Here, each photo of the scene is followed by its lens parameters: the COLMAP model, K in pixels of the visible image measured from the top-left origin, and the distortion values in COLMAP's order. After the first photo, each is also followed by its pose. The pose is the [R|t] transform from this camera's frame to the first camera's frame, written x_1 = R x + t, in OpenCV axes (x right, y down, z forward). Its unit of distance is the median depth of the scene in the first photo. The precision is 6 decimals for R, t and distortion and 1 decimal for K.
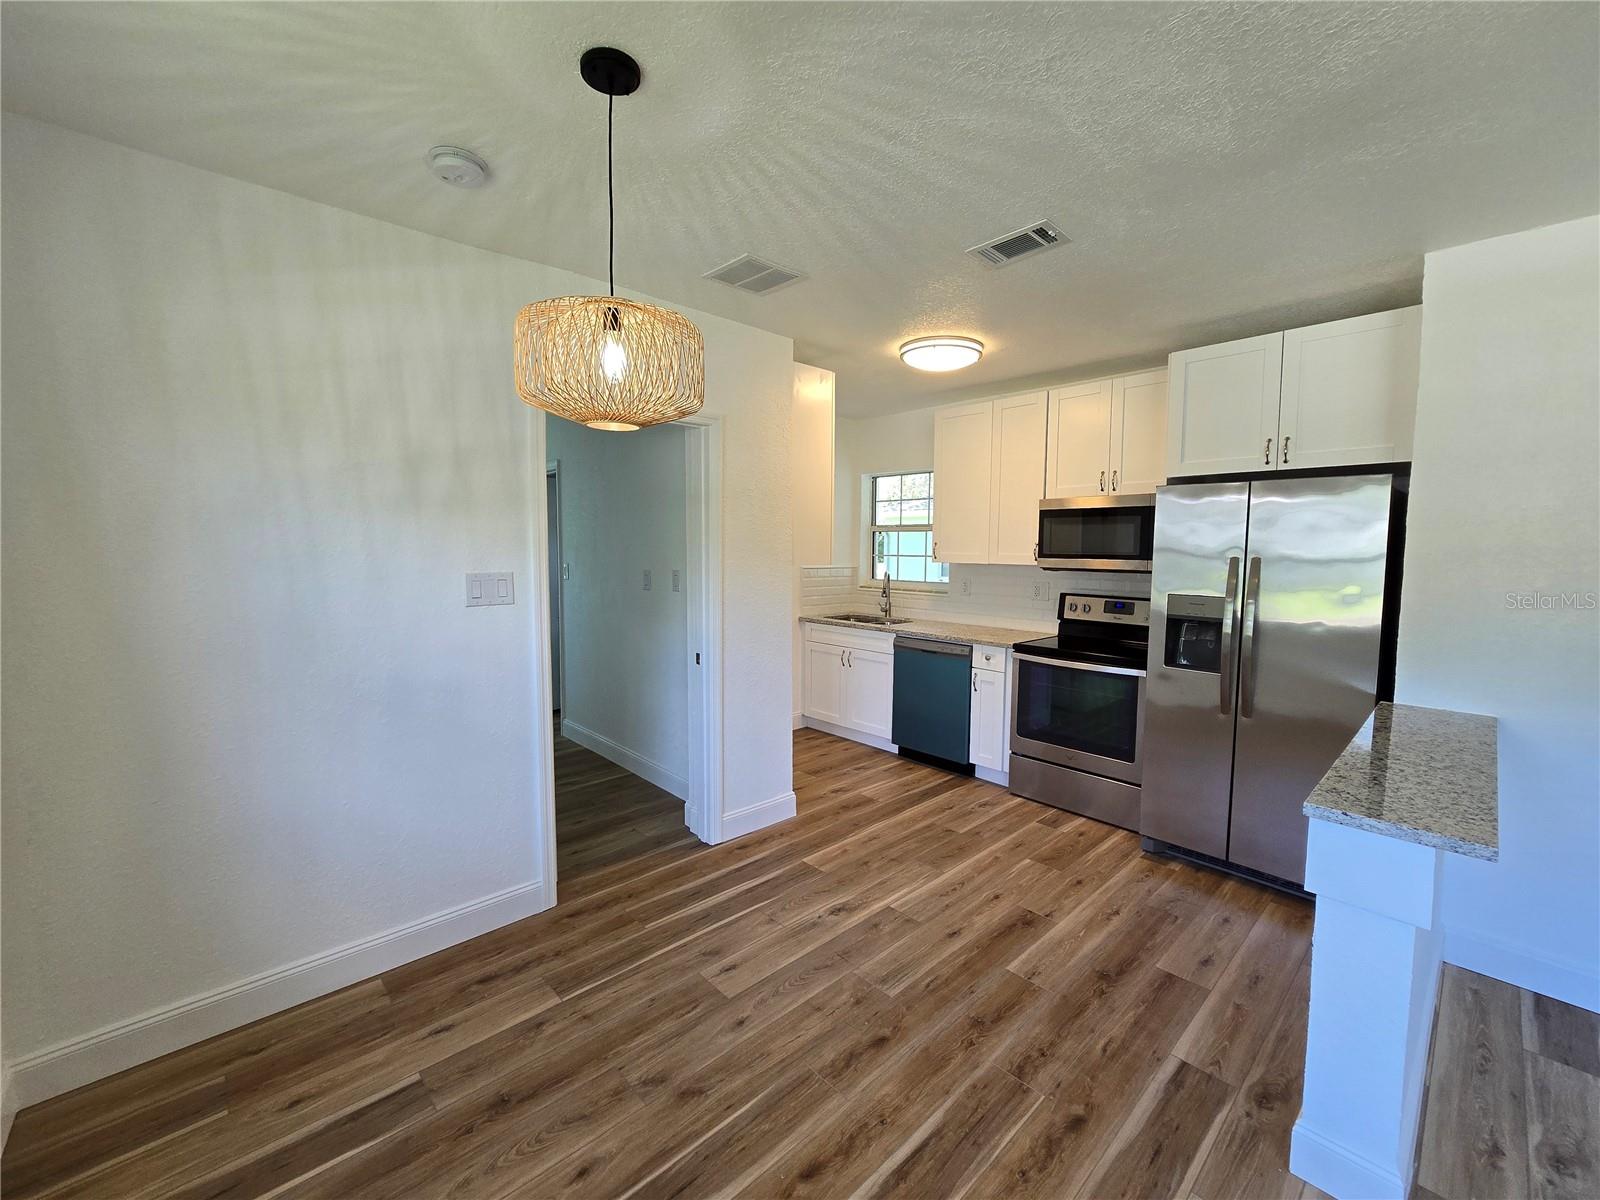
lens RADIAL K [[656.9, 0, 812.0], [0, 656.9, 593.0], [0, 0, 1]] dist [-0.001060, -0.000621]
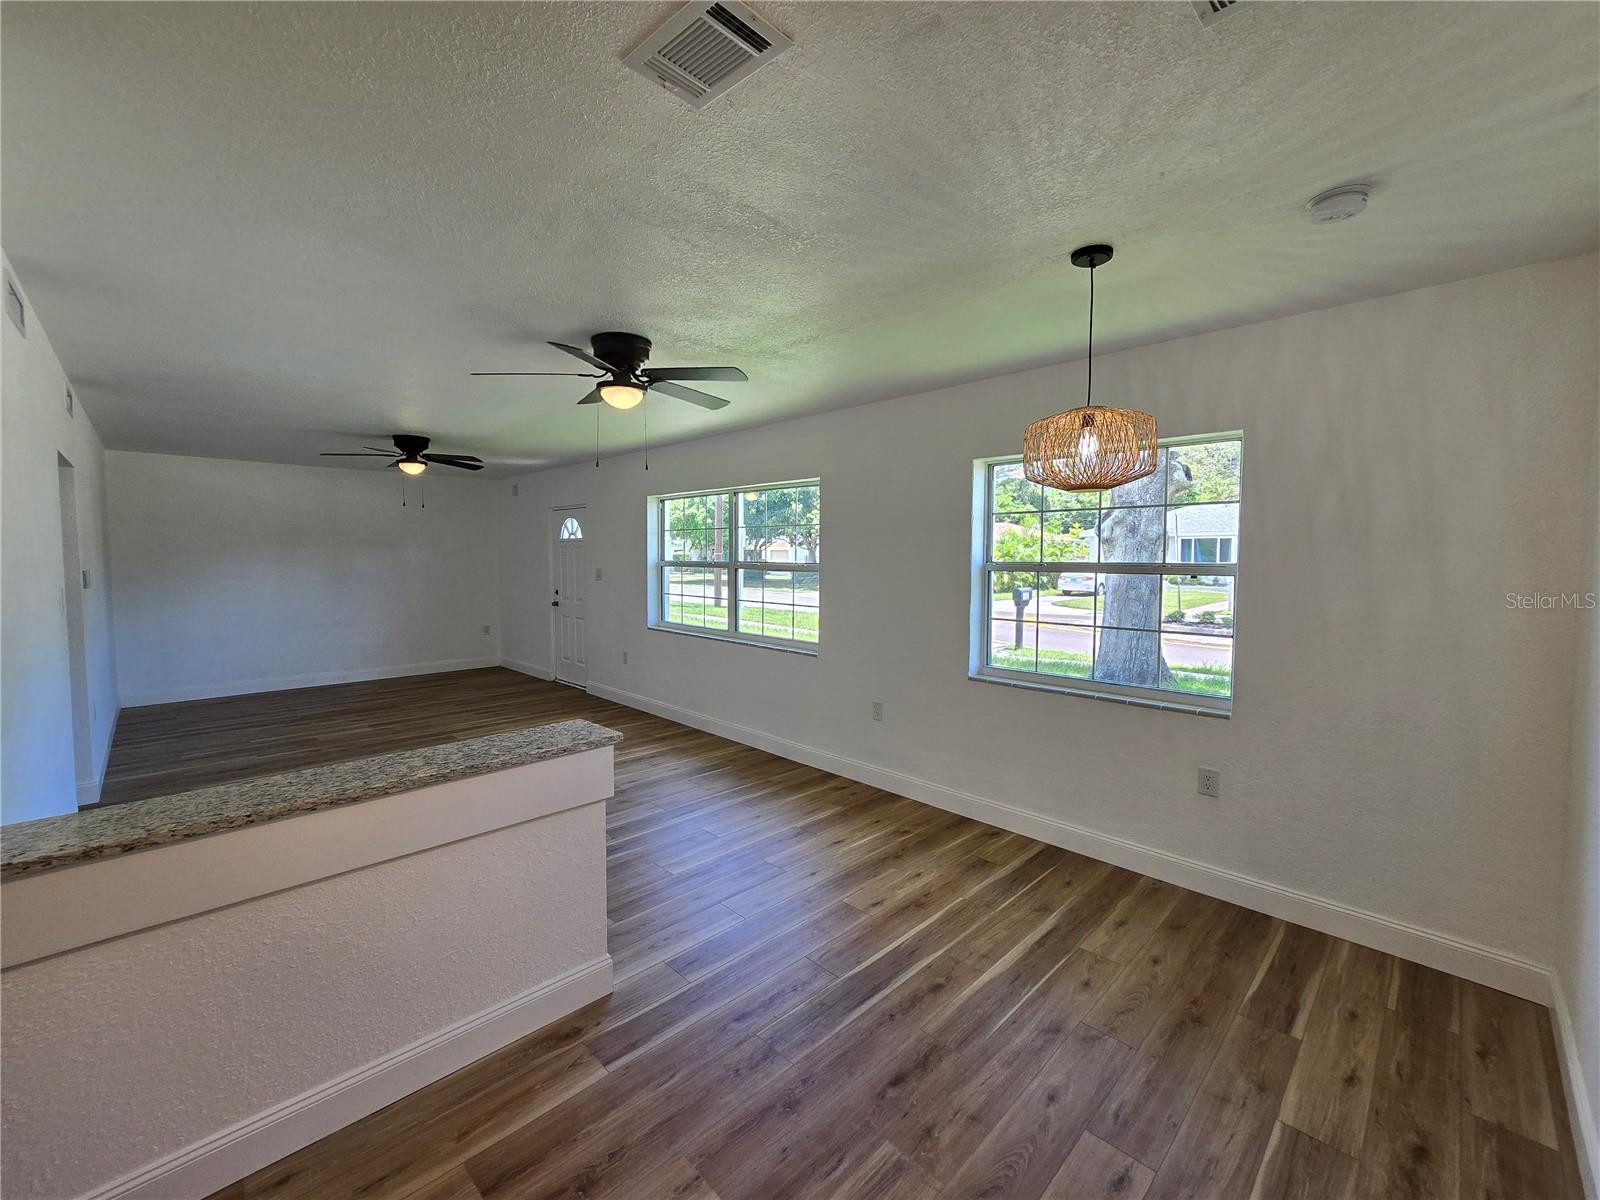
lens RADIAL K [[656.9, 0, 812.0], [0, 656.9, 593.0], [0, 0, 1]] dist [-0.001060, -0.000621]
pose [[-0.999485, -0.010863, -0.030206, 0.266688], [-0.014740, 0.991242, 0.131232, -0.159054], [0.028516, 0.131610, -0.990891, 1.854200]]
